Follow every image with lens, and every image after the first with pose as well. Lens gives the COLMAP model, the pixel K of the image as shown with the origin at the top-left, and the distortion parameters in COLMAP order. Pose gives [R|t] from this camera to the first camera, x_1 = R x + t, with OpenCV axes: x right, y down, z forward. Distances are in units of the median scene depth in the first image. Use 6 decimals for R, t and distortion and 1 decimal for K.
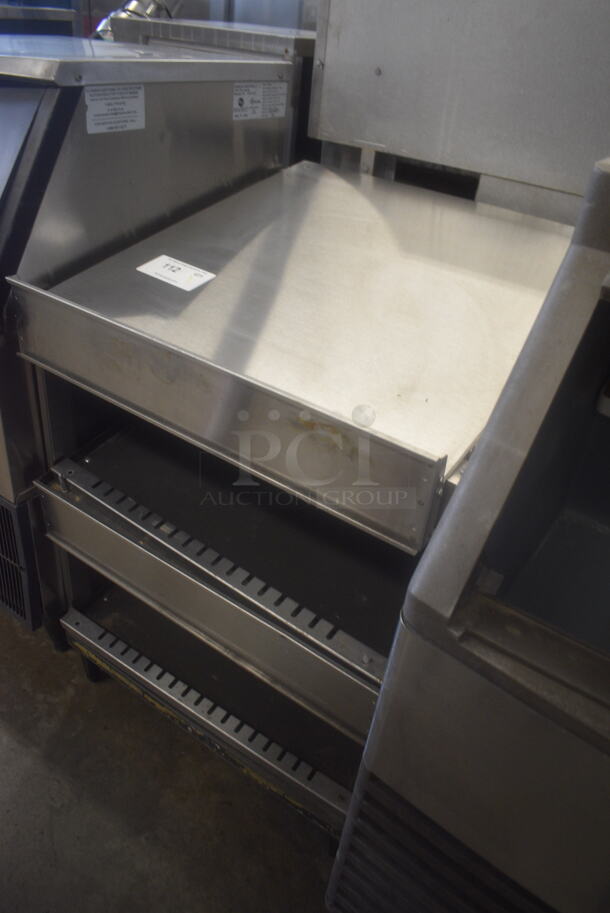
lens RADIAL K [[705.3, 0, 305.0], [0, 705.3, 456.5], [0, 0, 1]] dist [-0.132504, 0.047675]
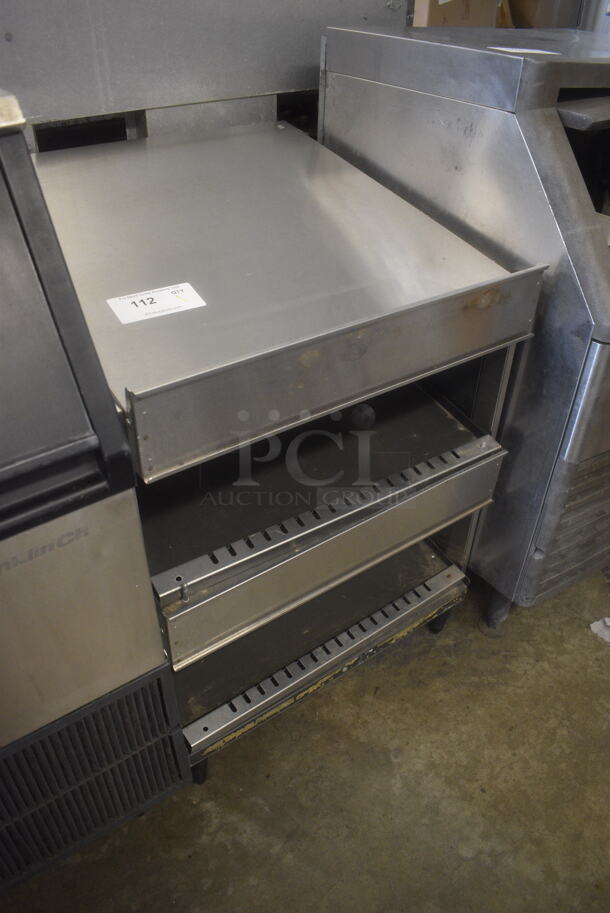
lens RADIAL K [[705.3, 0, 305.0], [0, 705.3, 456.5], [0, 0, 1]] dist [-0.132504, 0.047675]
pose [[0.322088, -0.632084, 0.704790, -0.711282], [0.526357, 0.738354, 0.421642, -0.324467], [-0.786898, 0.235165, 0.570517, 0.337408]]
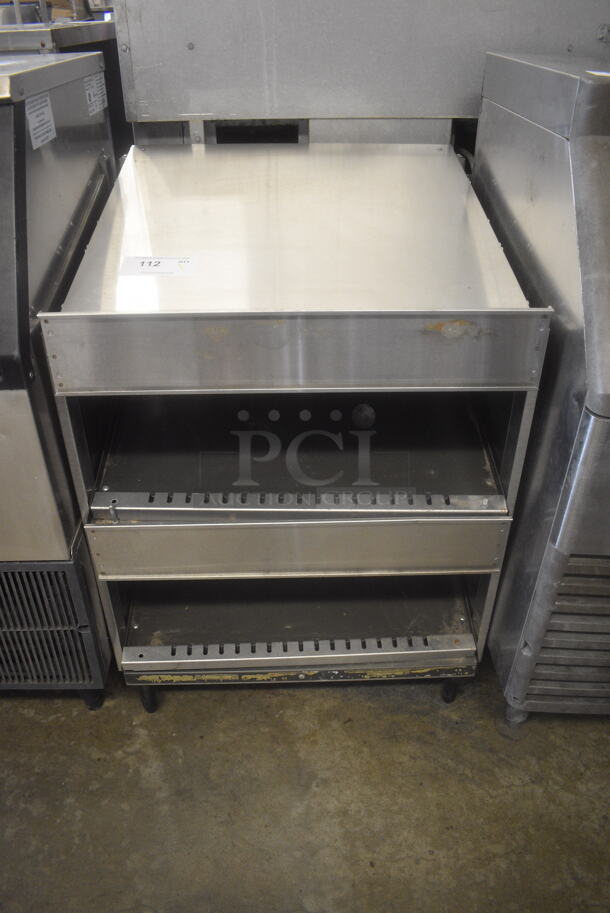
lens RADIAL K [[705.3, 0, 305.0], [0, 705.3, 456.5], [0, 0, 1]] dist [-0.132504, 0.047675]
pose [[0.795699, -0.411520, 0.444426, -0.480523], [0.391980, 0.909241, 0.140119, -0.059243], [-0.461752, 0.062714, 0.884789, 0.022243]]
